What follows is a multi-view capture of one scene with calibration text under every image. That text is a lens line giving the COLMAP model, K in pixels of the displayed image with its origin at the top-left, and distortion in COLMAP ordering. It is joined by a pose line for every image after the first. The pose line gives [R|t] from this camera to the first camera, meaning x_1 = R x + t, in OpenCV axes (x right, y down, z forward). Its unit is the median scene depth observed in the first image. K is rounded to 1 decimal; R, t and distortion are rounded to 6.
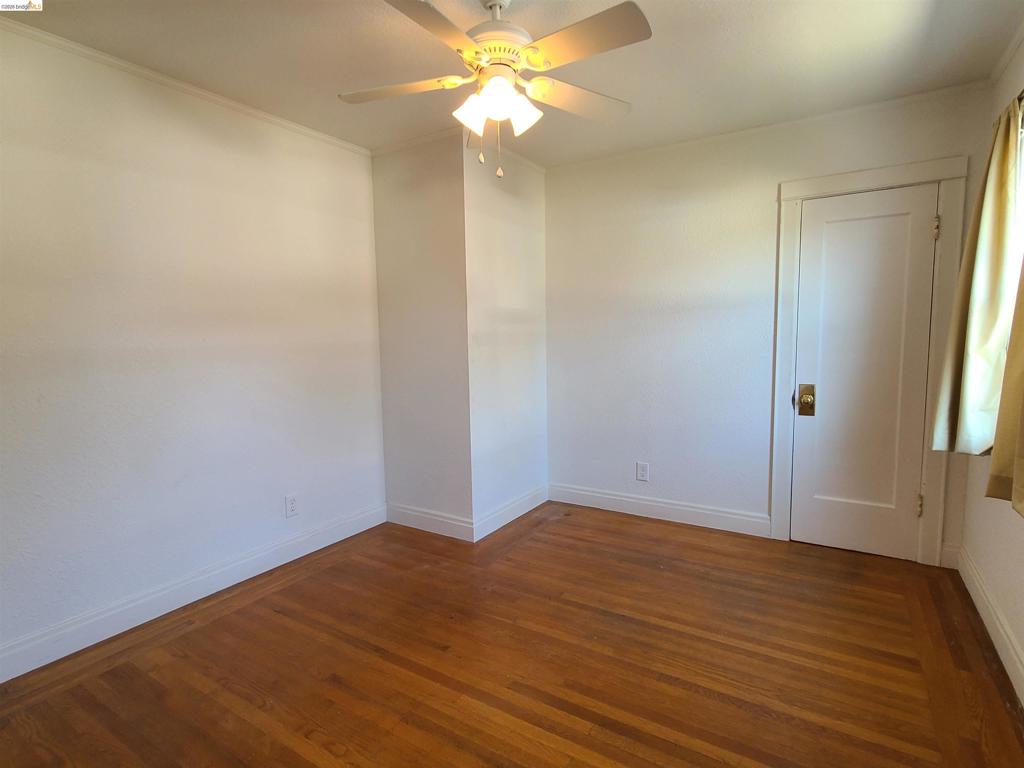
lens RADIAL K [[524.1, 0, 517.9], [0, 524.1, 383.4], [0, 0, 1]] dist [0.000507, 0.000135]
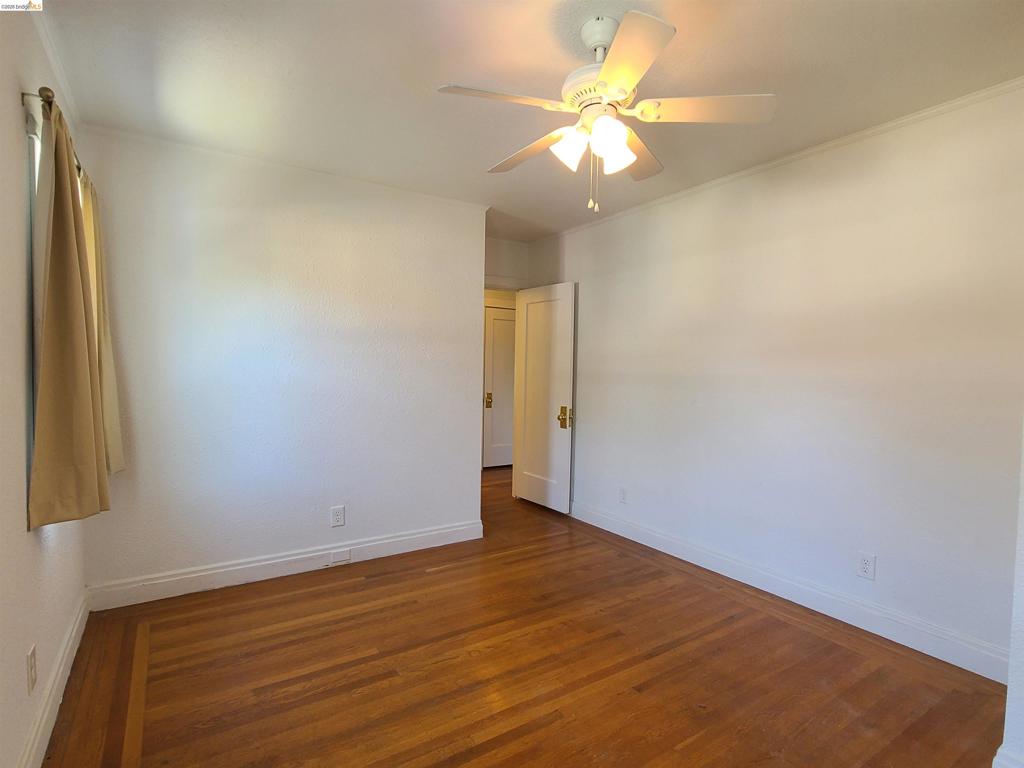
lens RADIAL K [[524.1, 0, 517.9], [0, 524.1, 383.4], [0, 0, 1]] dist [0.000507, 0.000135]
pose [[-0.417860, 0.041239, -0.907575, 0.646497], [-0.092201, 0.991887, 0.087521, -0.097867], [0.903821, 0.120251, -0.410667, 0.895037]]
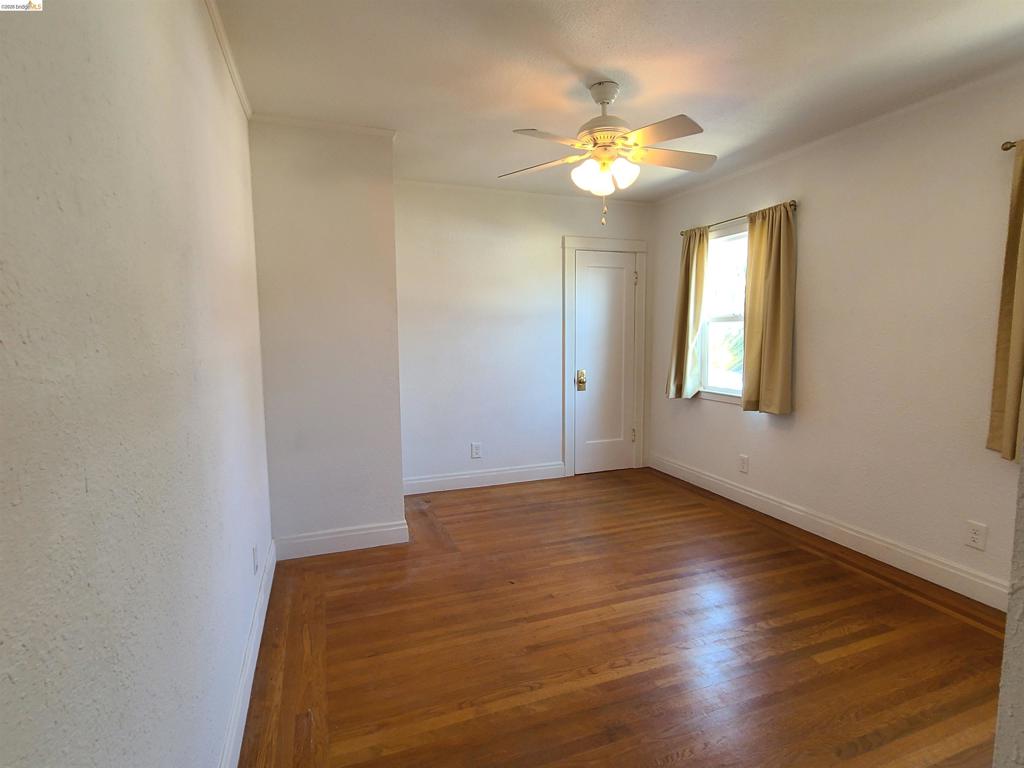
lens RADIAL K [[524.1, 0, 517.9], [0, 524.1, 383.4], [0, 0, 1]] dist [0.000507, 0.000135]
pose [[0.608595, -0.067544, 0.790601, -0.879027], [0.070820, 0.997018, 0.030663, -0.022428], [-0.790314, 0.037329, 0.611564, 0.237060]]
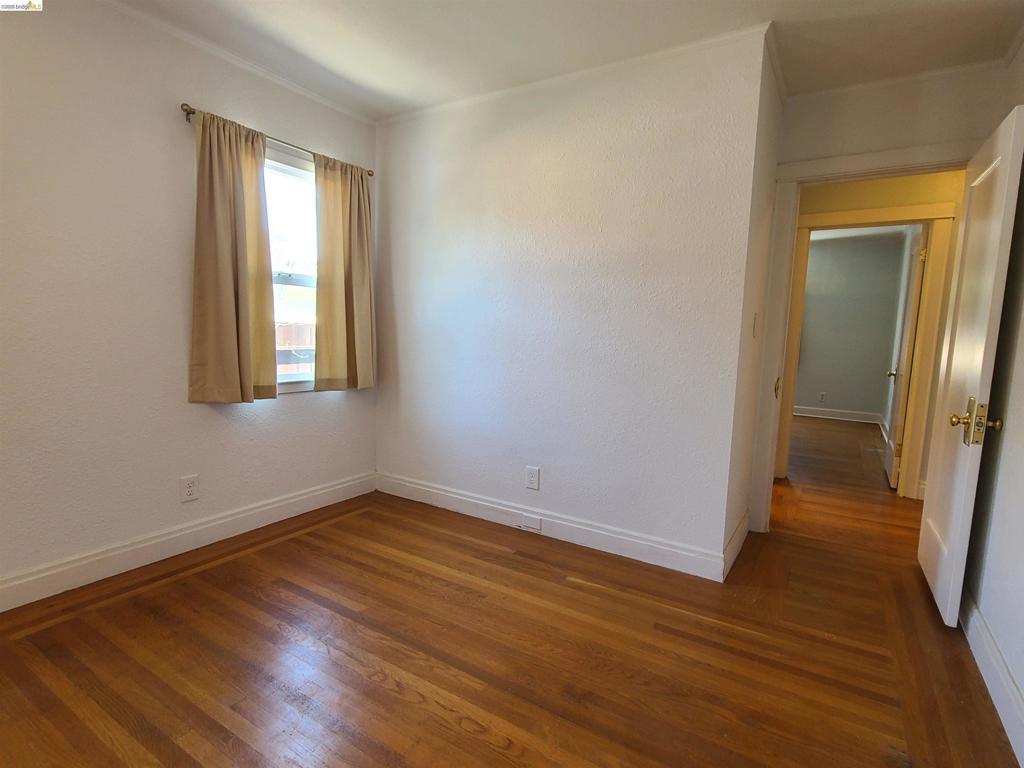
lens RADIAL K [[524.1, 0, 517.9], [0, 524.1, 383.4], [0, 0, 1]] dist [0.000507, 0.000135]
pose [[-0.999918, -0.012085, -0.004335, -0.252004], [-0.012710, 0.979457, 0.201250, -0.056297], [0.001813, 0.201289, -0.979530, 1.083717]]
